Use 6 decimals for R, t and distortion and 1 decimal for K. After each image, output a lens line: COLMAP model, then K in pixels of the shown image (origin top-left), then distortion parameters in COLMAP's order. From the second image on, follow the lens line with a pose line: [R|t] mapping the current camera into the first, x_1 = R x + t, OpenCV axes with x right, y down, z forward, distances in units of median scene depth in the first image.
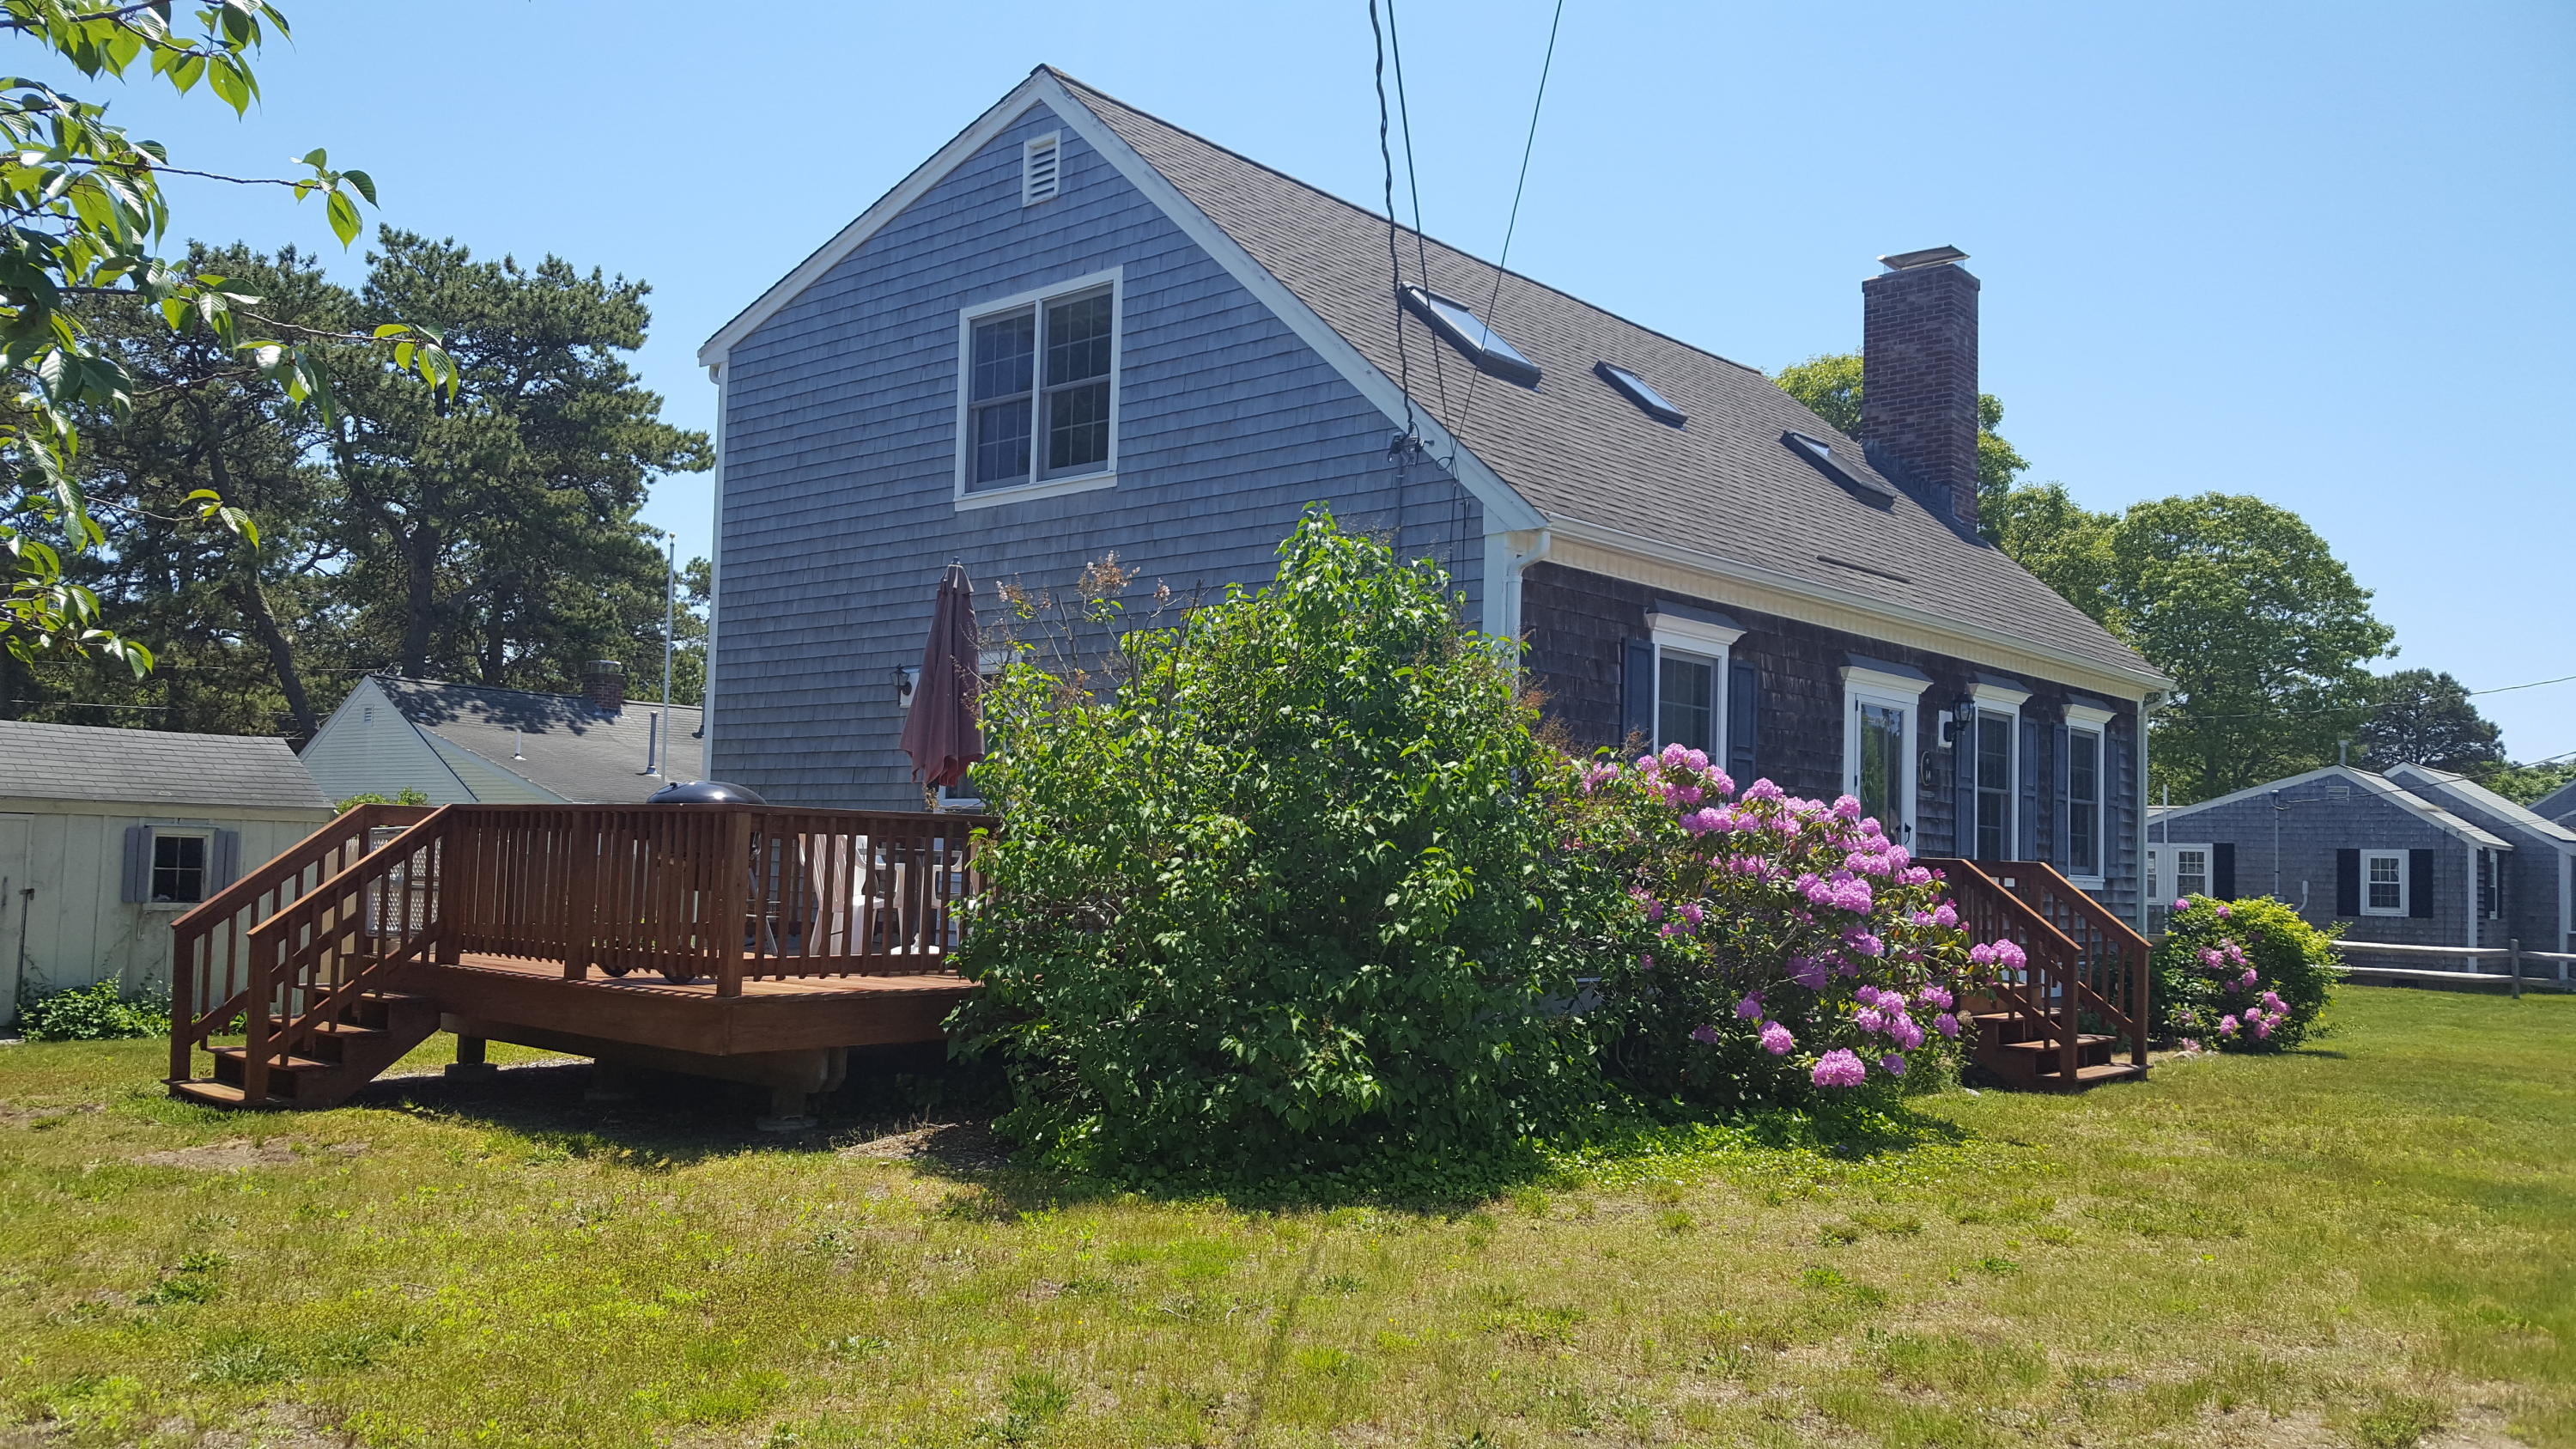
lens RADIAL K [[1963.2, 0, 1288.0], [0, 1963.2, 724.5], [0, 0, 1]] dist [0.187697, -0.455299]
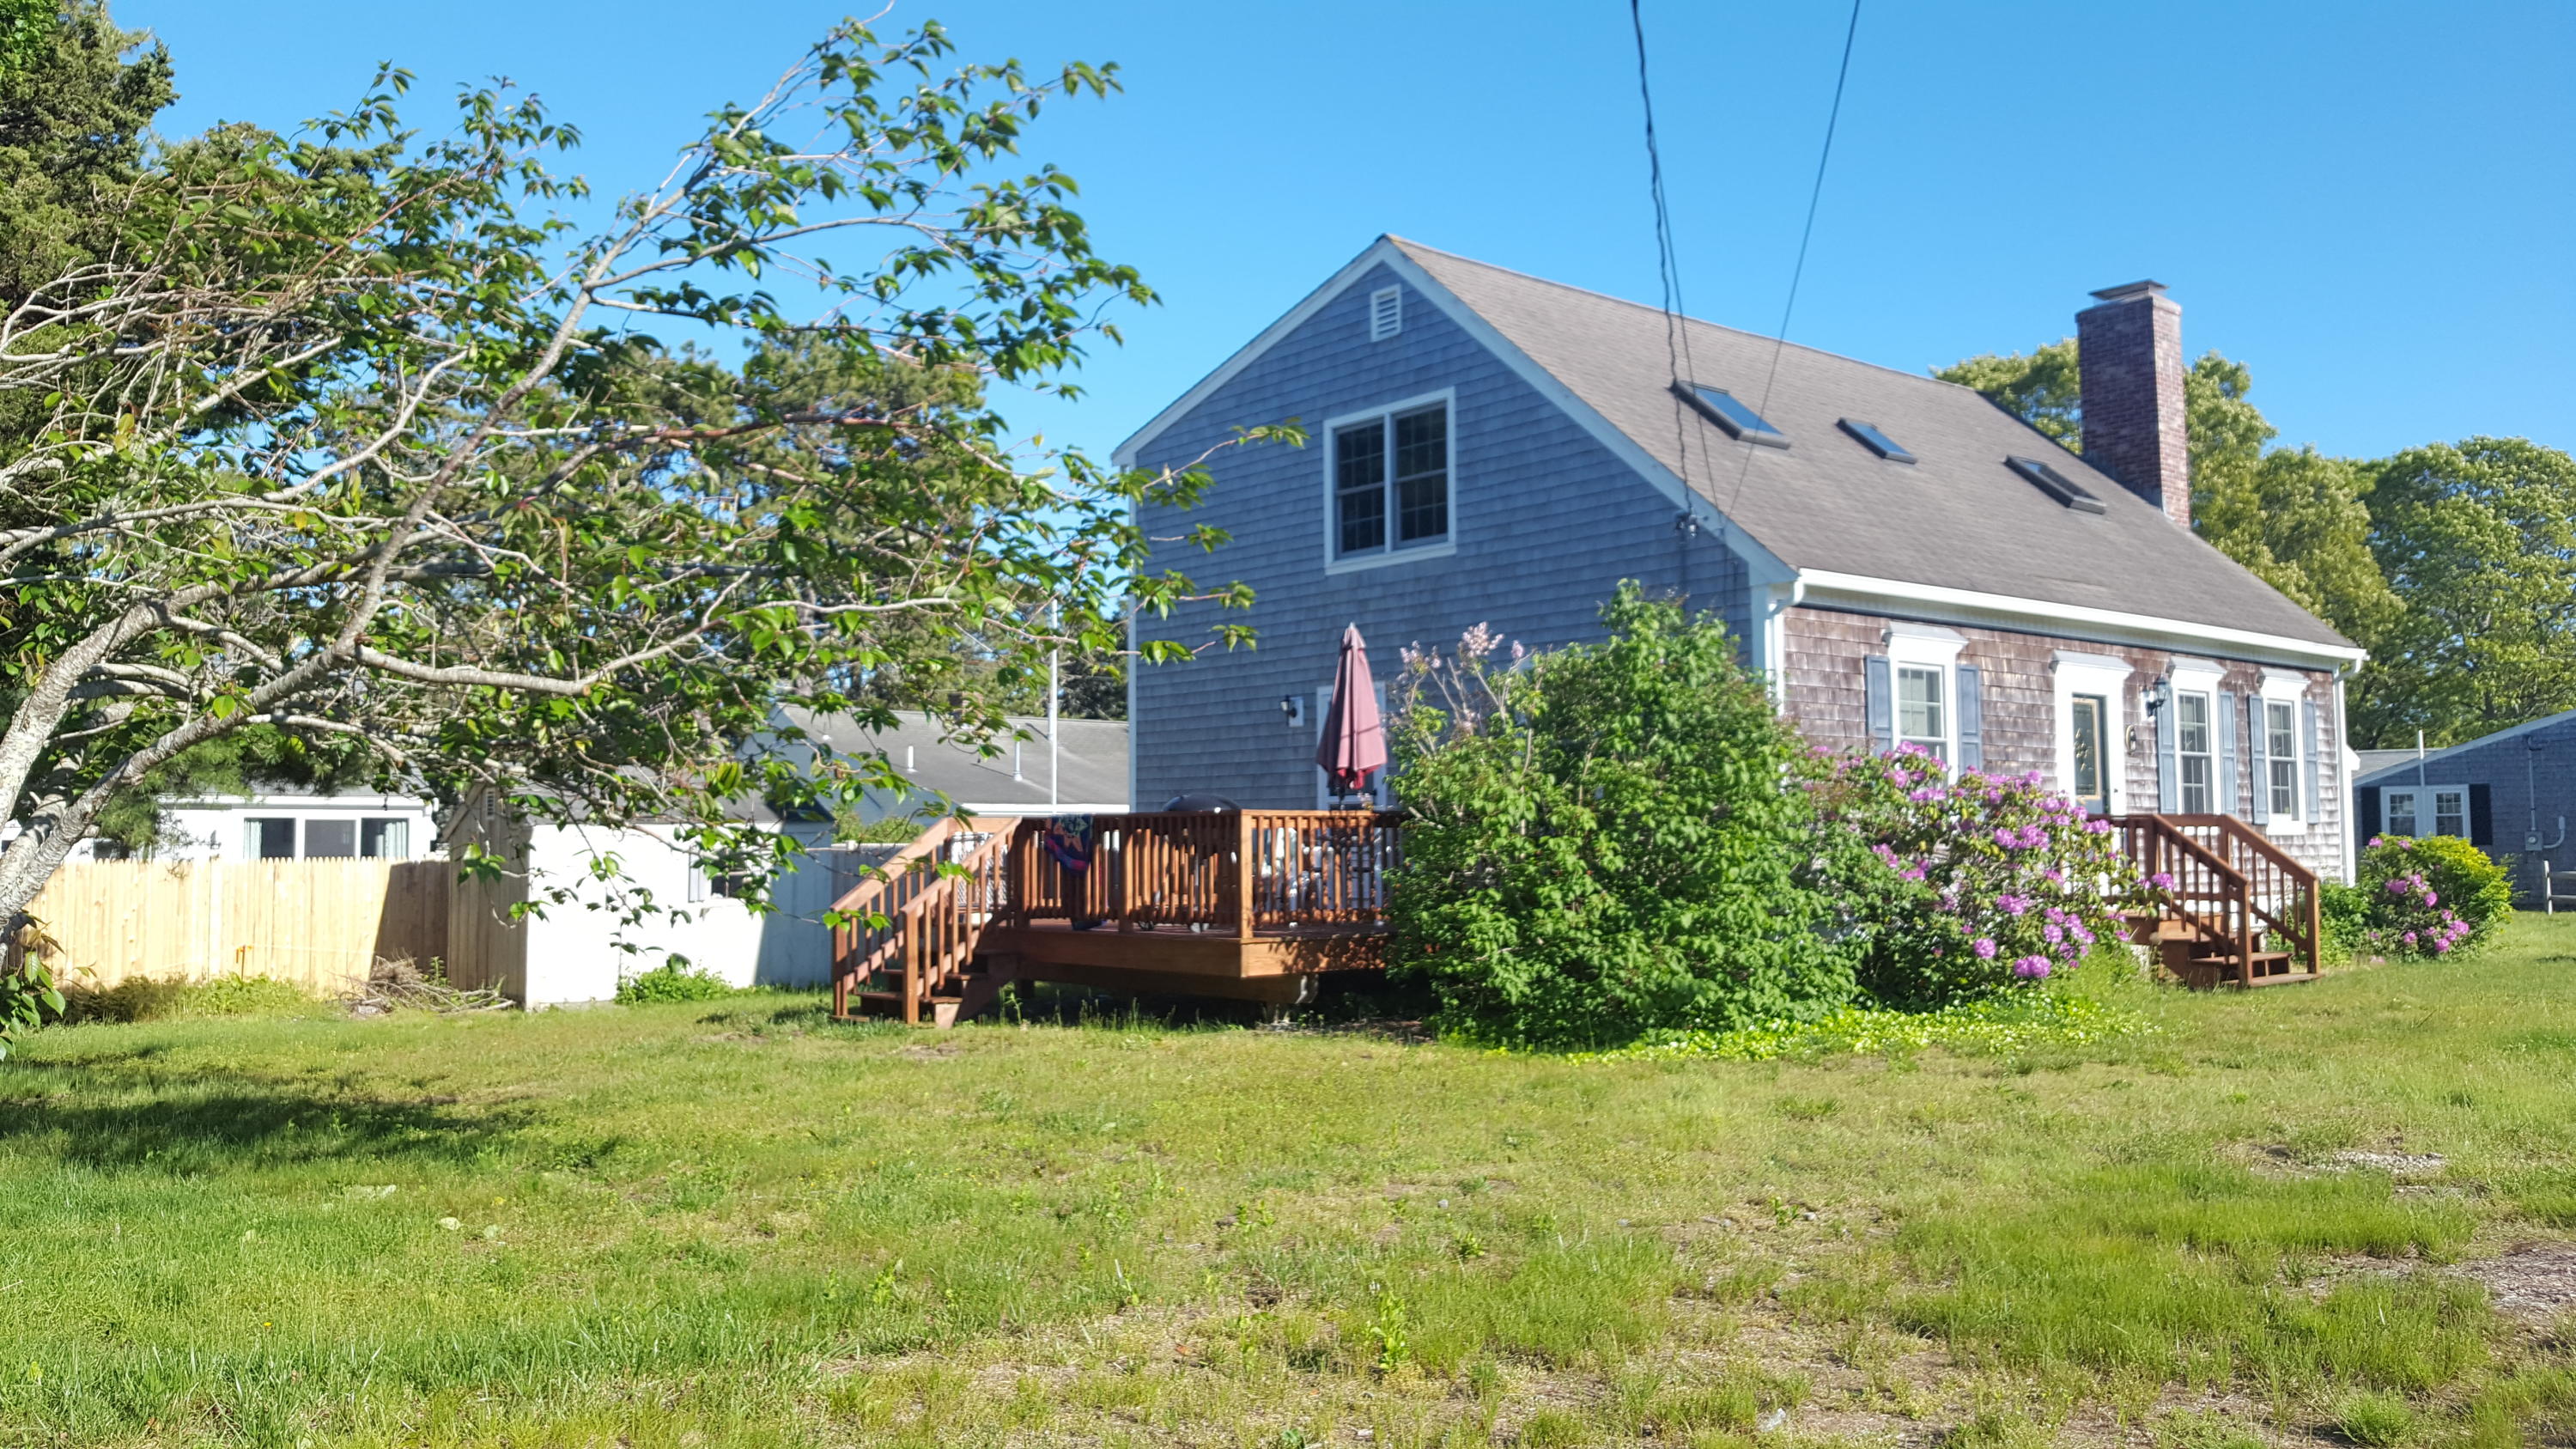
lens RADIAL K [[1994.6, 0, 1257.1], [0, 1994.6, 673.9], [0, 0, 1]] dist [0.197747, -0.486158]
pose [[0.988749, -0.051057, -0.140597, -0.033405], [0.048690, 0.998609, -0.020227, -0.019253], [0.141435, 0.013154, 0.989860, -0.314067]]
